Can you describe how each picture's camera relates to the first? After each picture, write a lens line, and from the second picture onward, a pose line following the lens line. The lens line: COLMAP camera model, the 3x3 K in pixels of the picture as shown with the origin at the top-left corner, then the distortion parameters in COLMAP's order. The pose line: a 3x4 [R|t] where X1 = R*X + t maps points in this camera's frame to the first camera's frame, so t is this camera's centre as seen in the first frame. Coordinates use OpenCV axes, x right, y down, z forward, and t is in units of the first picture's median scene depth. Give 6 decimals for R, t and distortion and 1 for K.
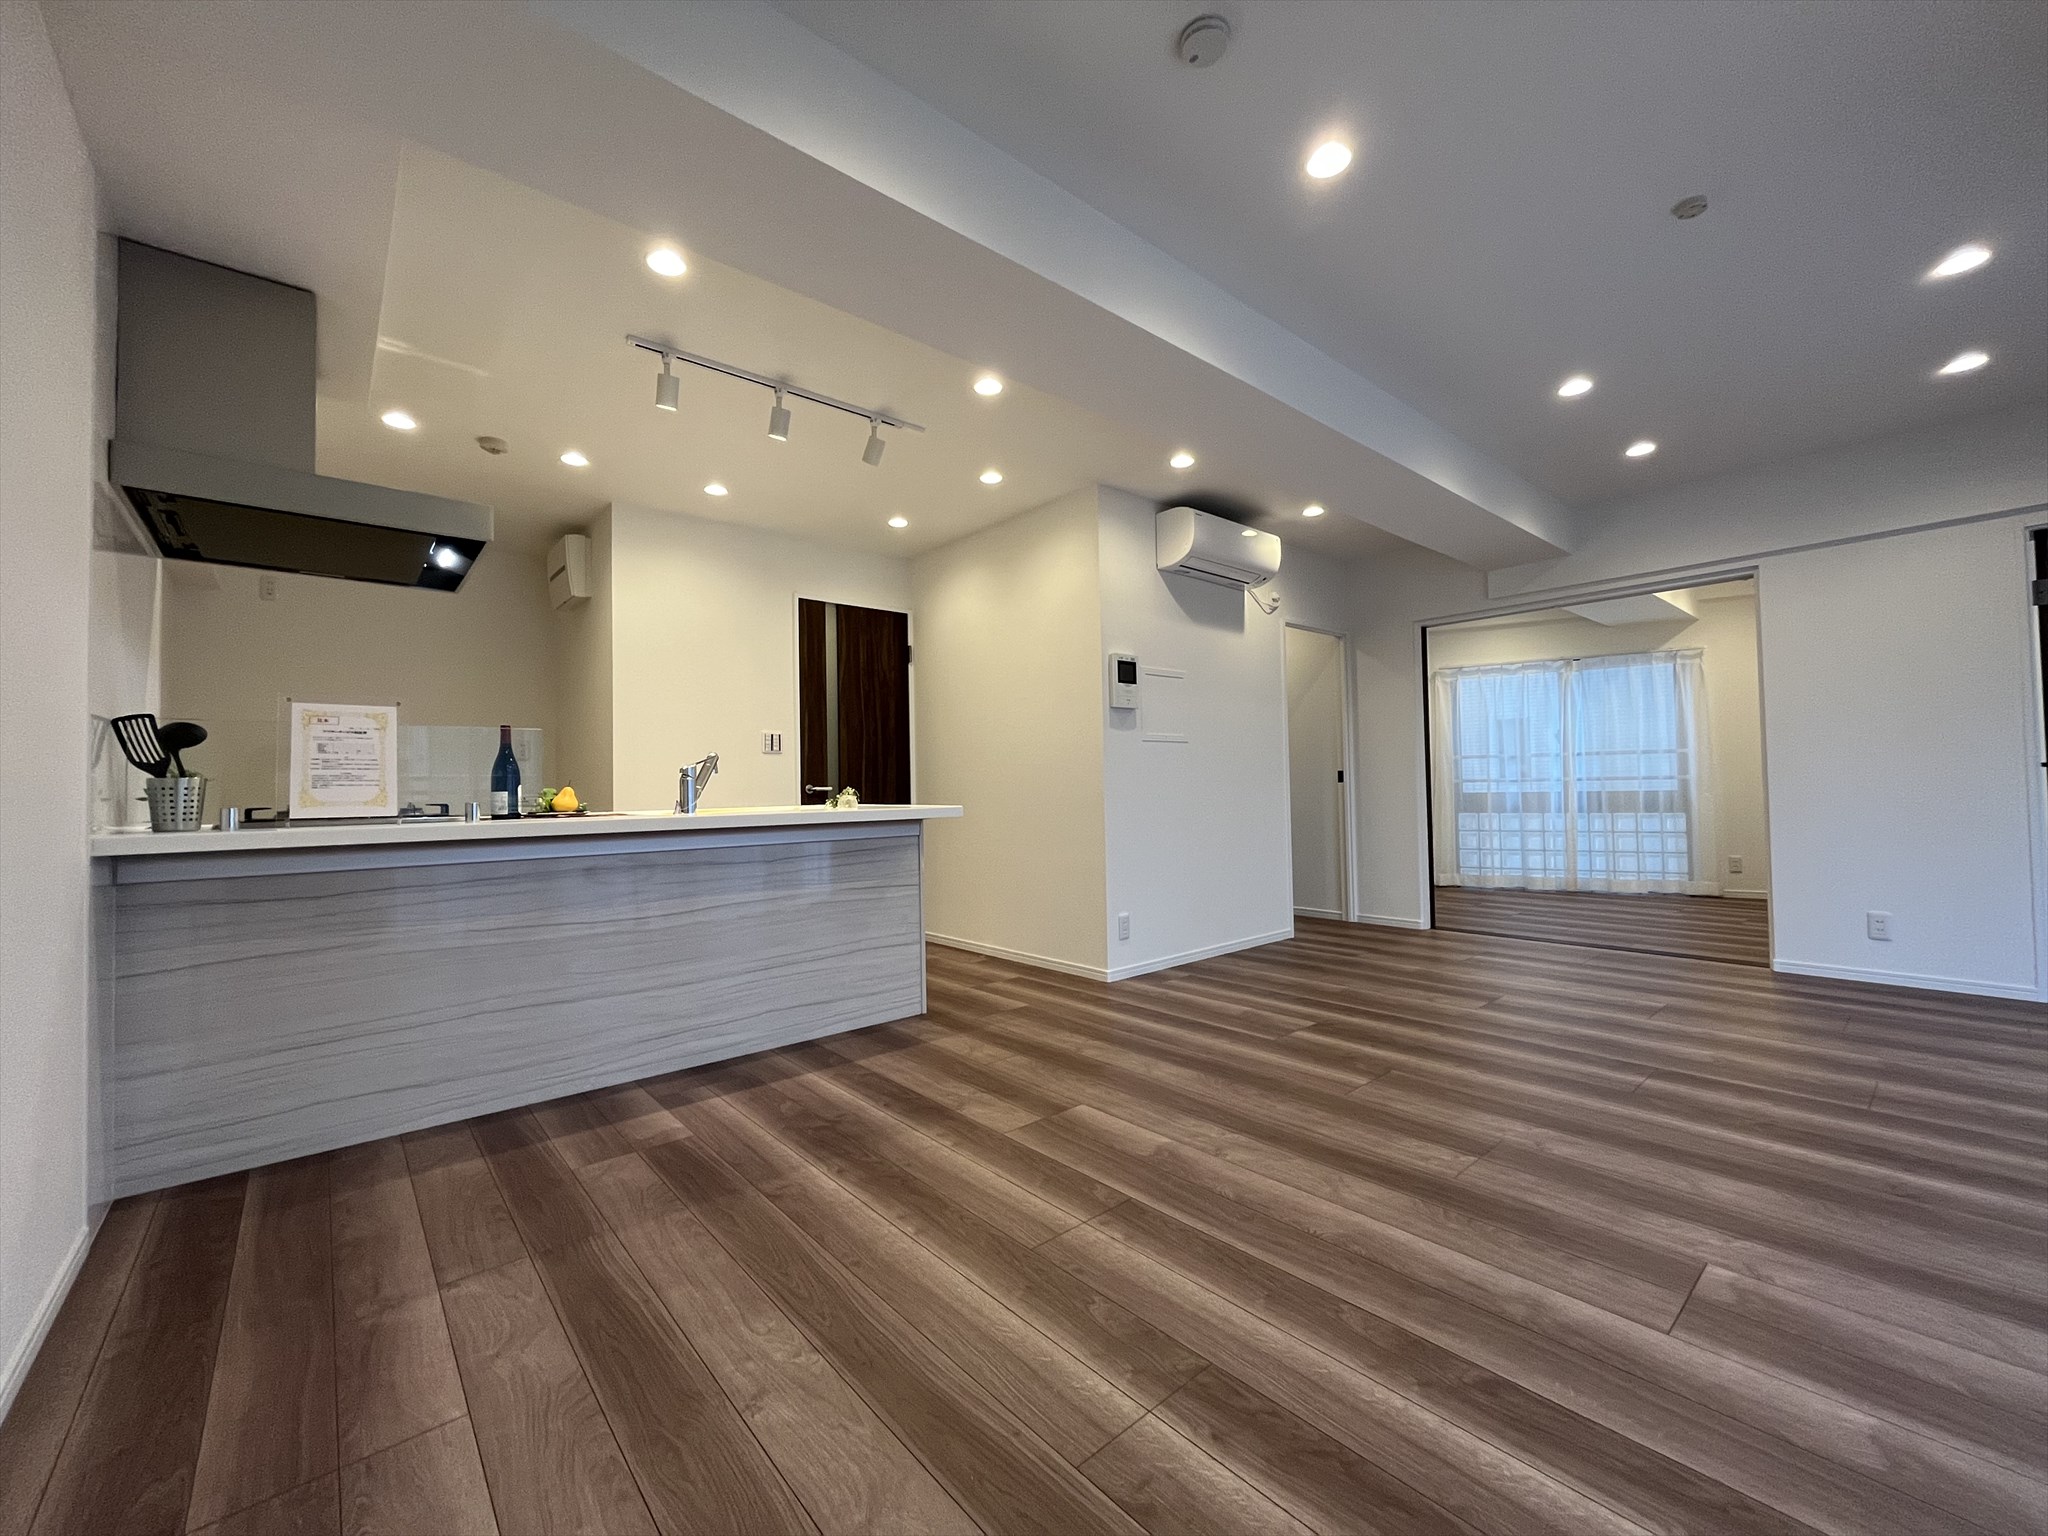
lens RADIAL K [[825.3, 0, 1019.3], [0, 825.3, 771.3], [0, 0, 1]] dist [0.001019, 0.000052]
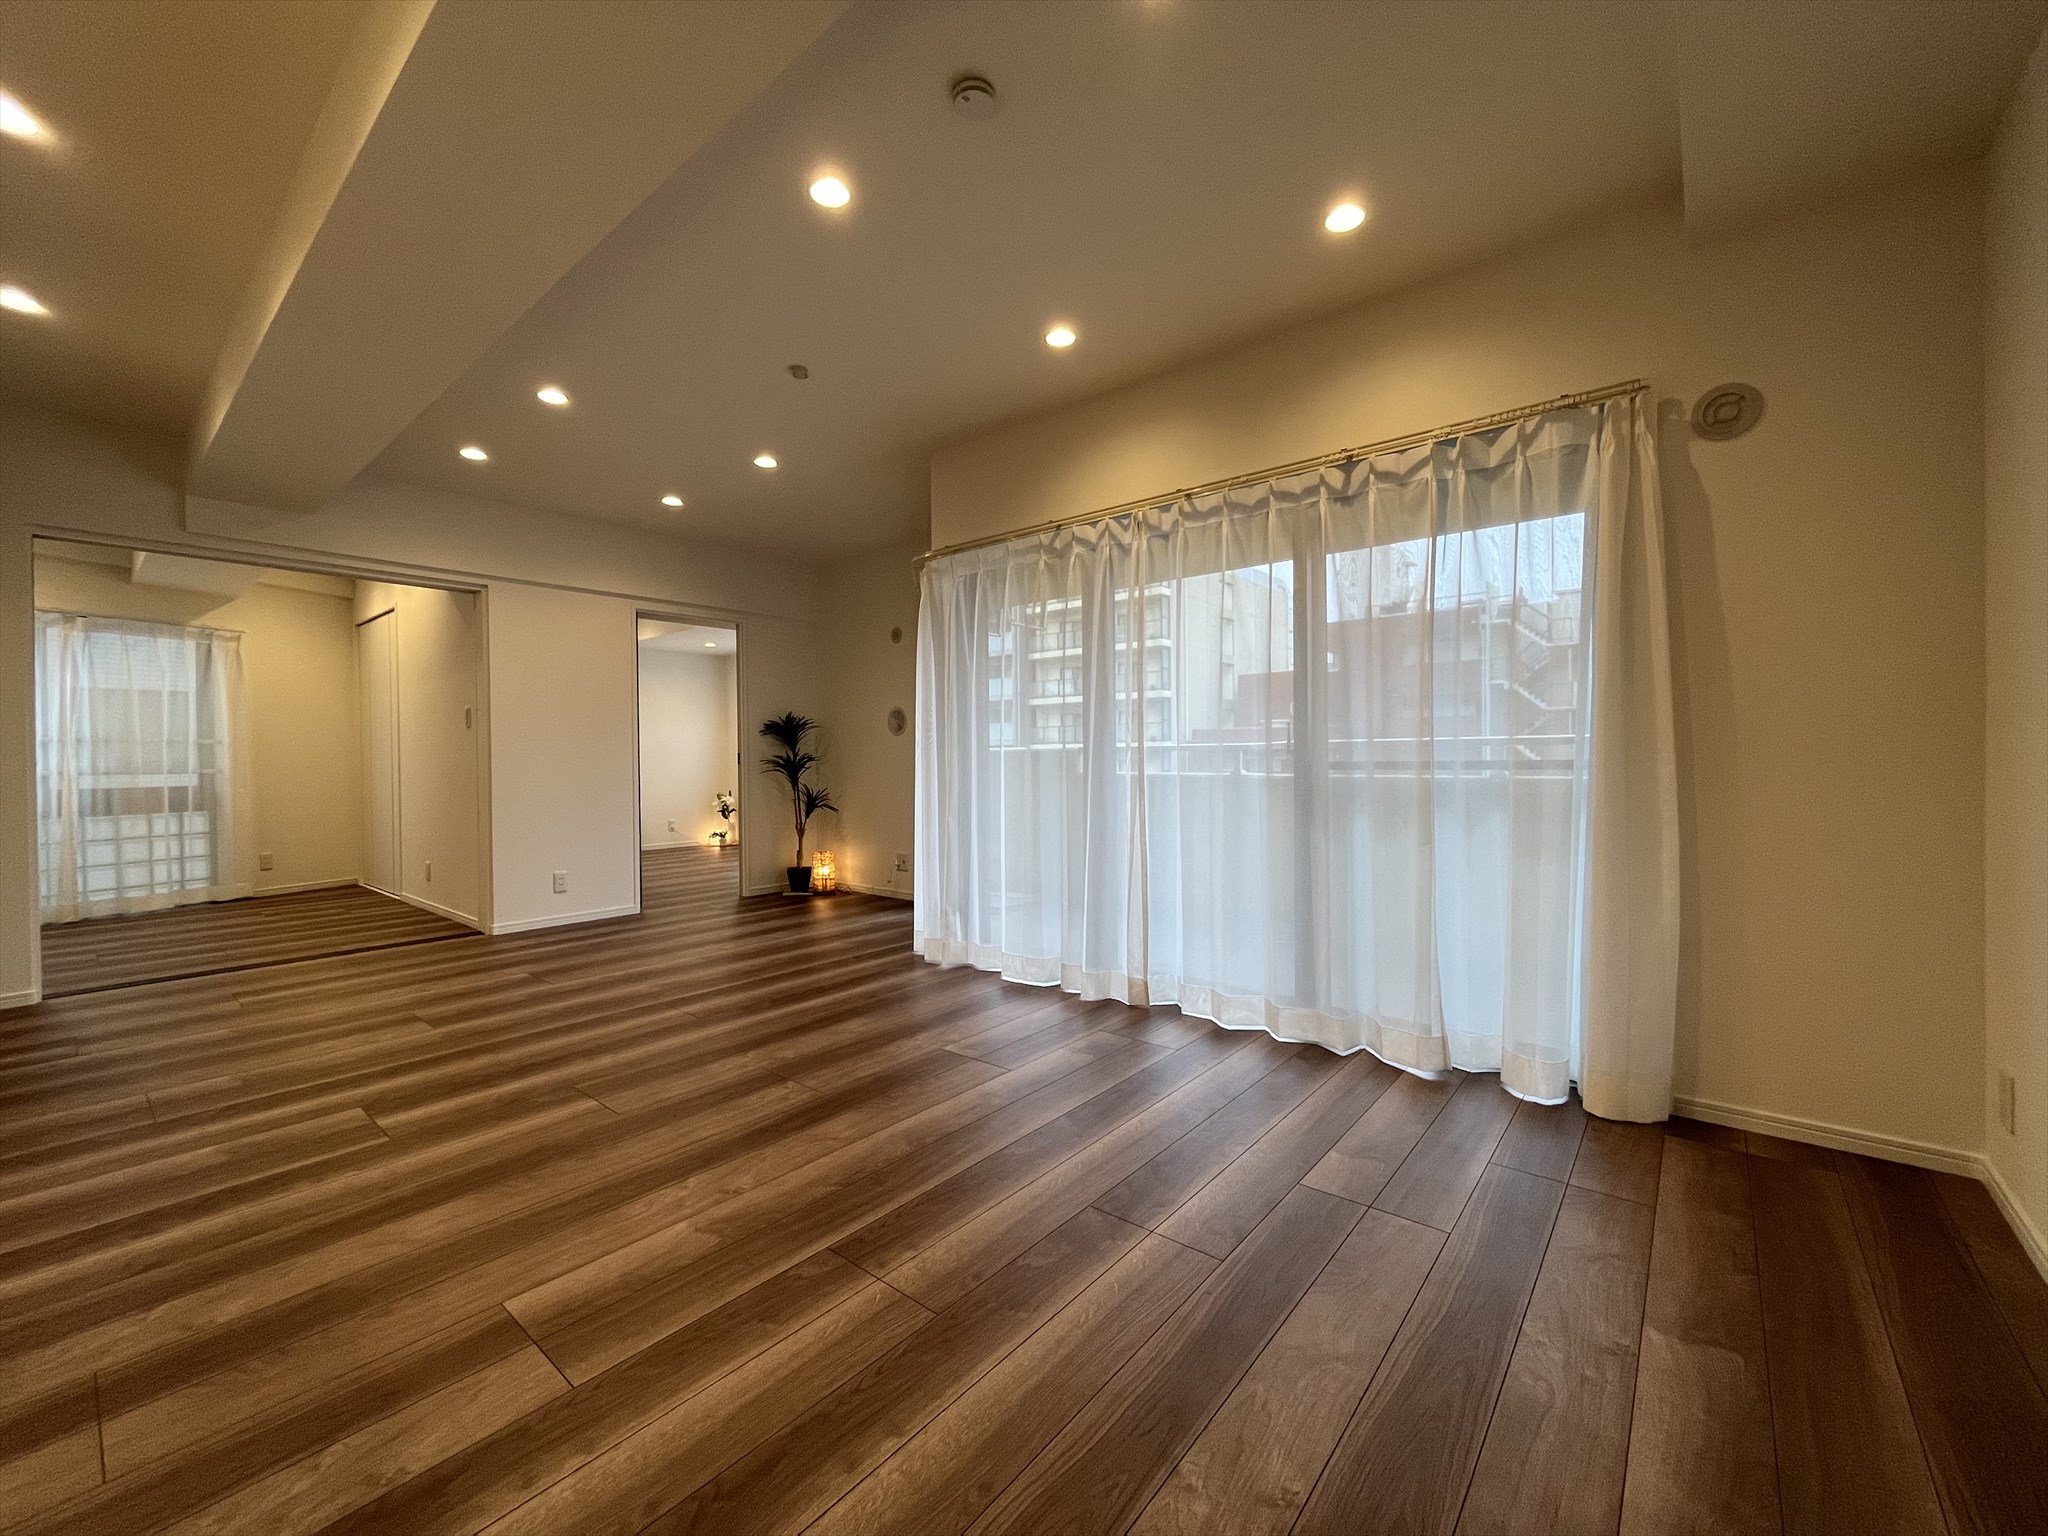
lens RADIAL K [[825.3, 0, 1019.7], [0, 825.3, 768.7], [0, 0, 1]] dist [0.001019, 0.000052]
pose [[-0.165176, 0.008934, 0.986224, -0.264821], [-0.006379, 0.999928, -0.010126, 0.009619], [-0.986243, -0.007963, -0.165107, 0.336651]]
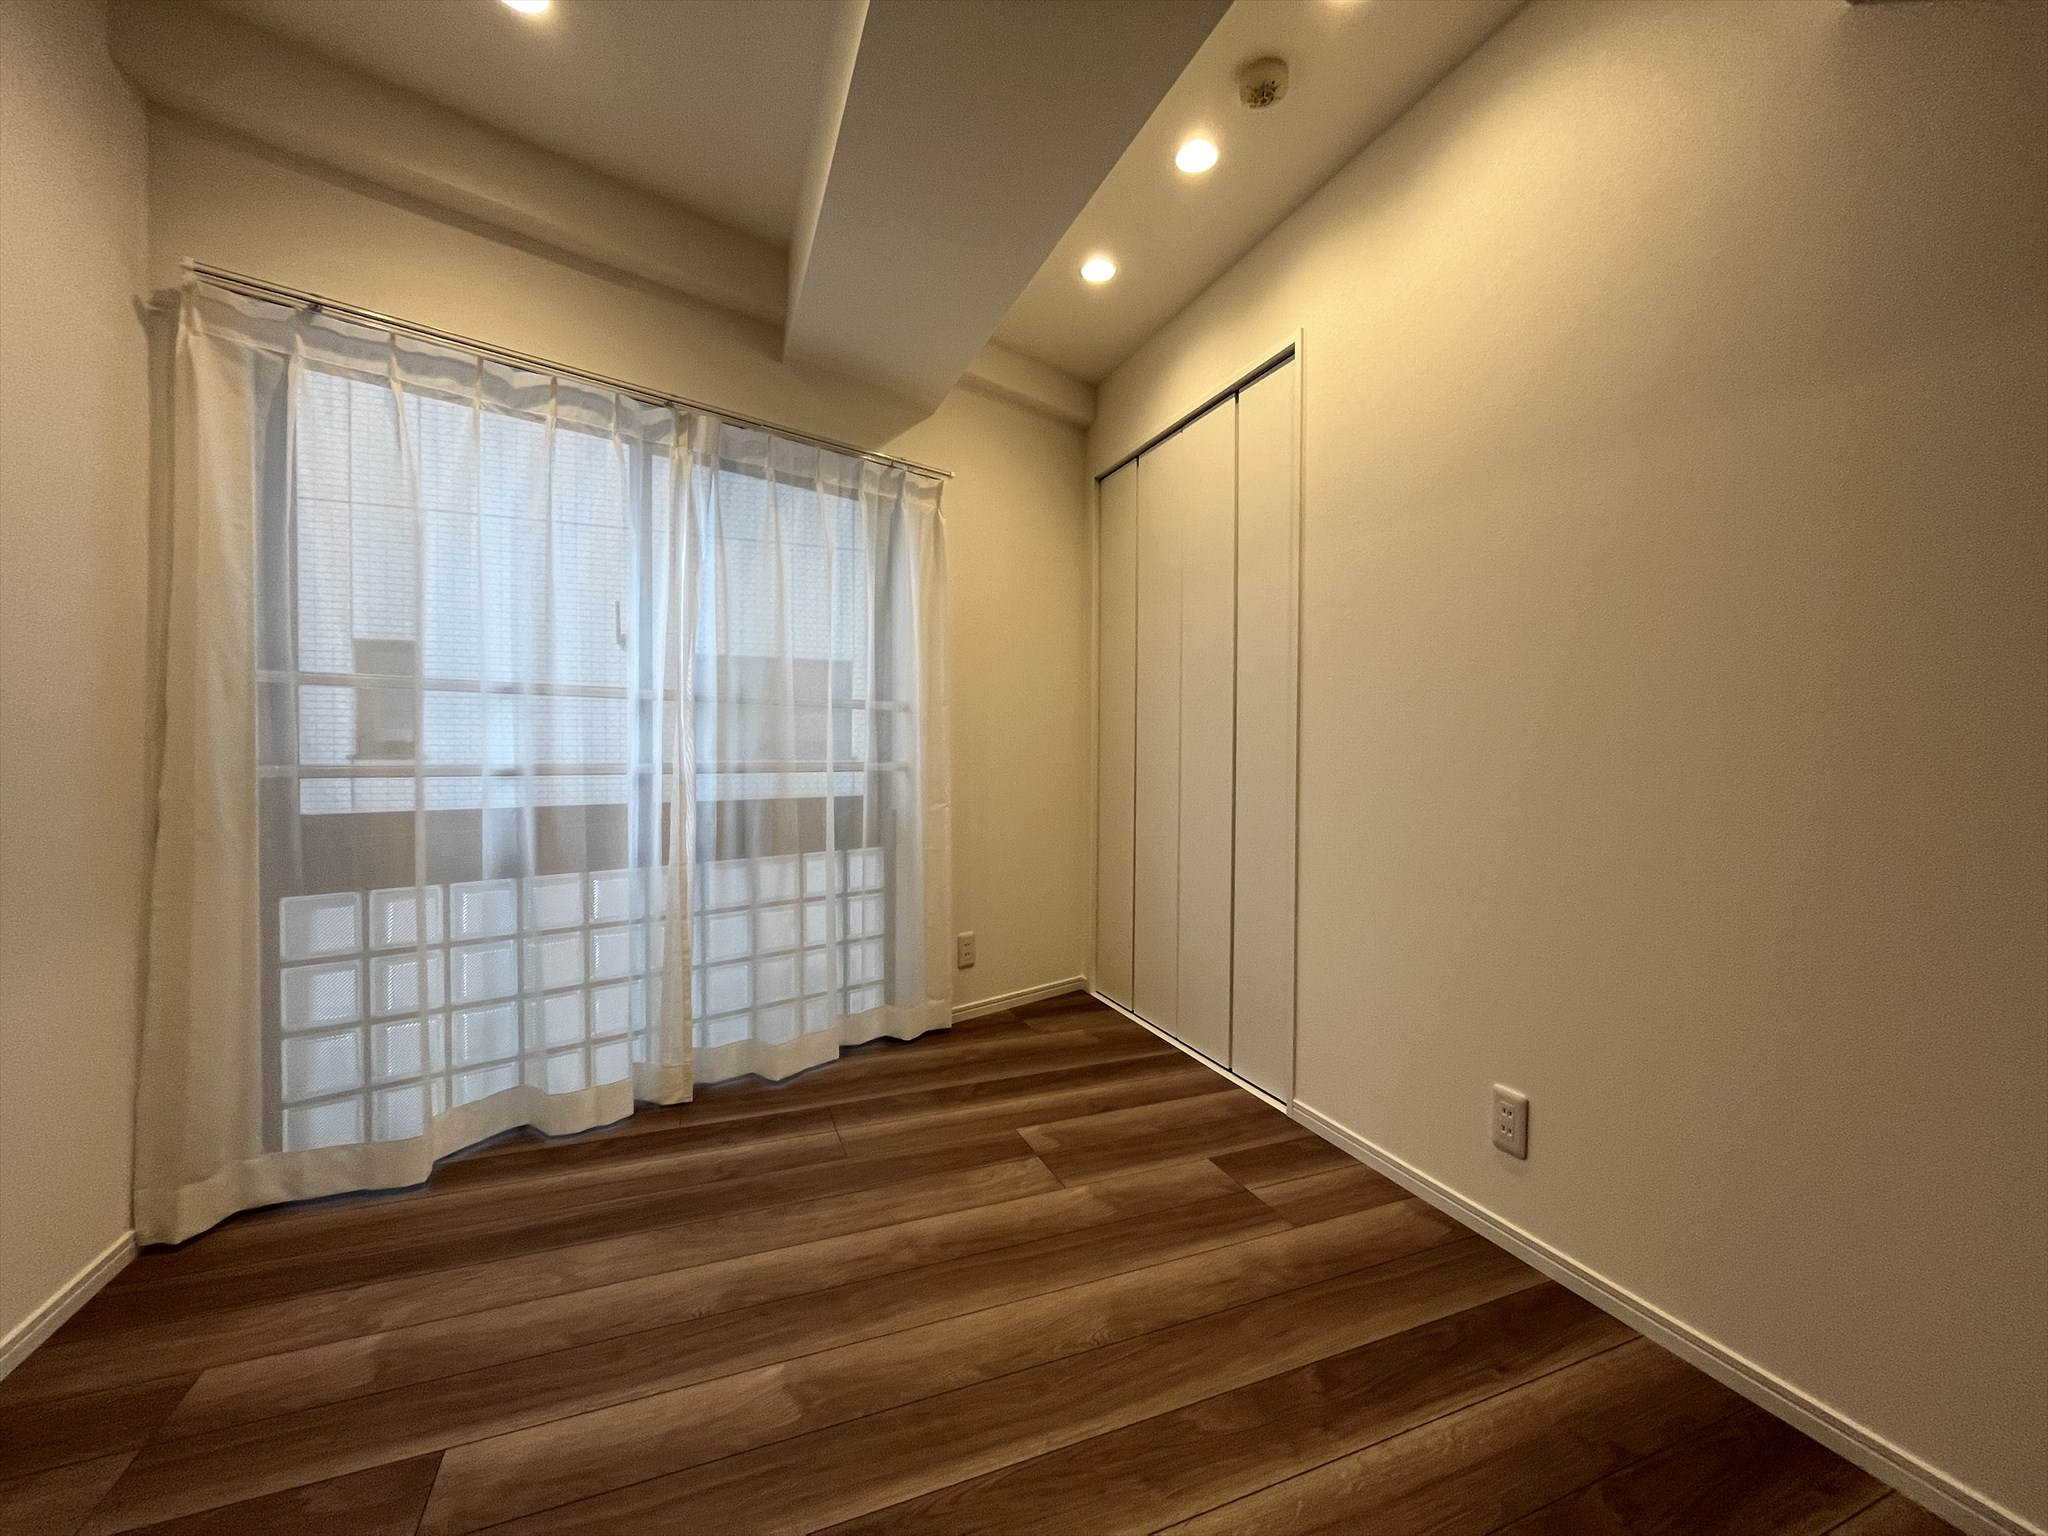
lens RADIAL K [[825.3, 0, 1024.3], [0, 825.3, 761.9], [0, 0, 1]] dist [0.001019, 0.000052]
pose [[0.326992, 0.019591, 0.944824, 0.490459], [-0.027327, 0.999563, -0.011269, 0.009593], [-0.944632, -0.022134, 0.327384, 0.937099]]
